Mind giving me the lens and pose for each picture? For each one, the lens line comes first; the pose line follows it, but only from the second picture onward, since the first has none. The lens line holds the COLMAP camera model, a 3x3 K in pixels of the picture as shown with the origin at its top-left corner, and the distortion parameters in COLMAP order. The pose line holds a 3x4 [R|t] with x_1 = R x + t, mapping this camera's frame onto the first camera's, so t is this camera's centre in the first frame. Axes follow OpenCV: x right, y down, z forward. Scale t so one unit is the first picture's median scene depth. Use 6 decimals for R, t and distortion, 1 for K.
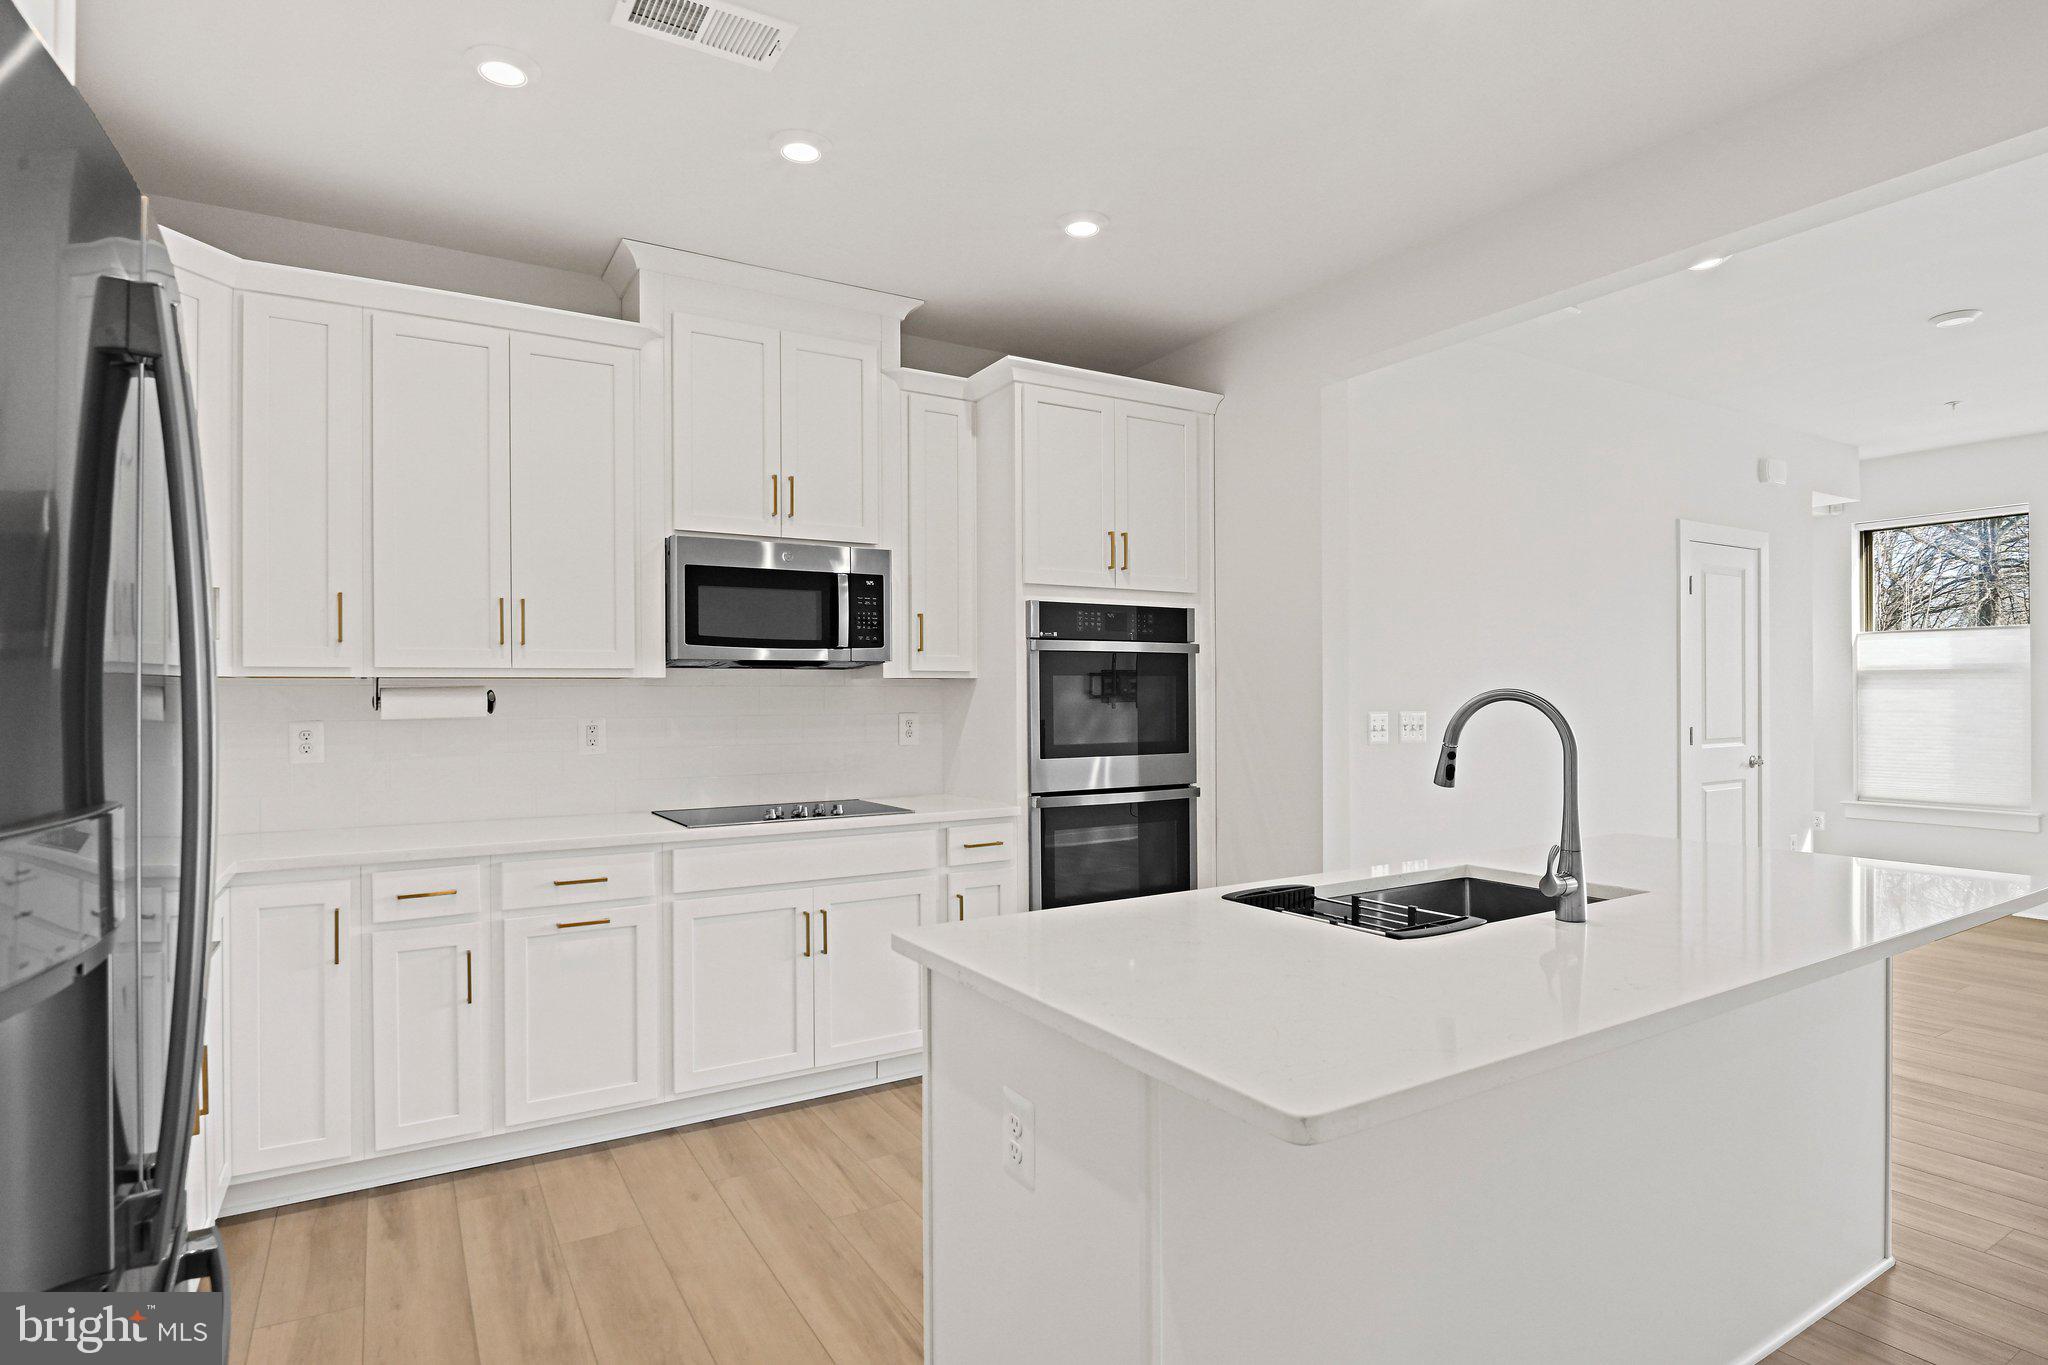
lens RADIAL K [[1036.2, 0, 1011.7], [0, 1036.2, 692.9], [0, 0, 1]] dist [-0.013042, -0.003949]
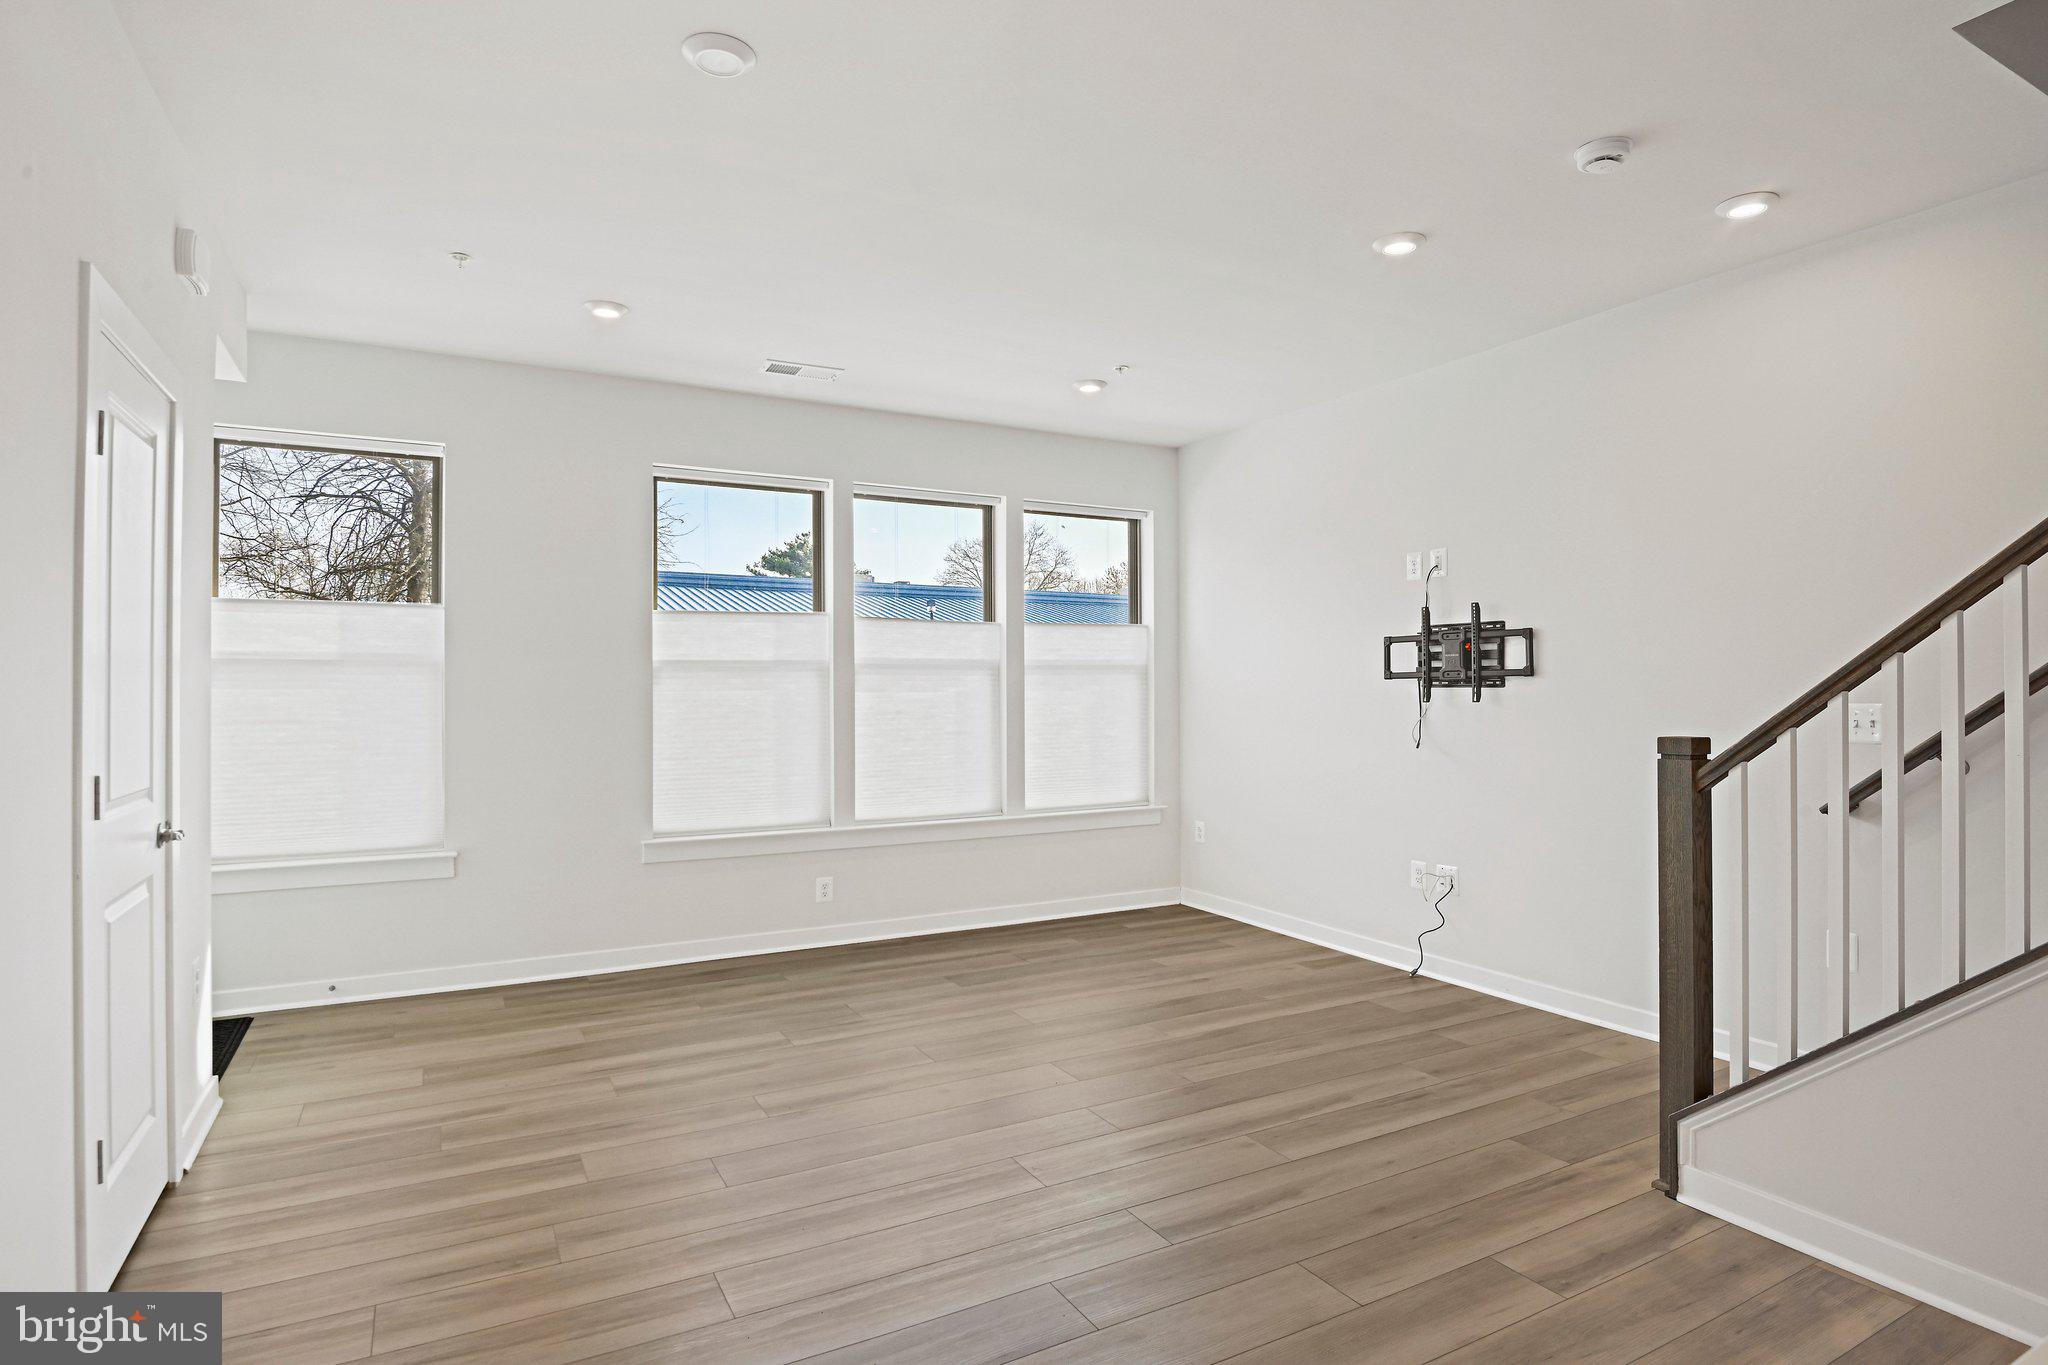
lens RADIAL K [[1085.3, 0, 1022.2], [0, 1085.3, 667.8], [0, 0, 1]] dist [-0.019673, -0.001794]
pose [[0.032733, 0.021200, 0.999239, 0.340291], [0.003952, 0.999764, -0.021340, -0.000042], [-0.999456, 0.004647, 0.032642, 0.860497]]
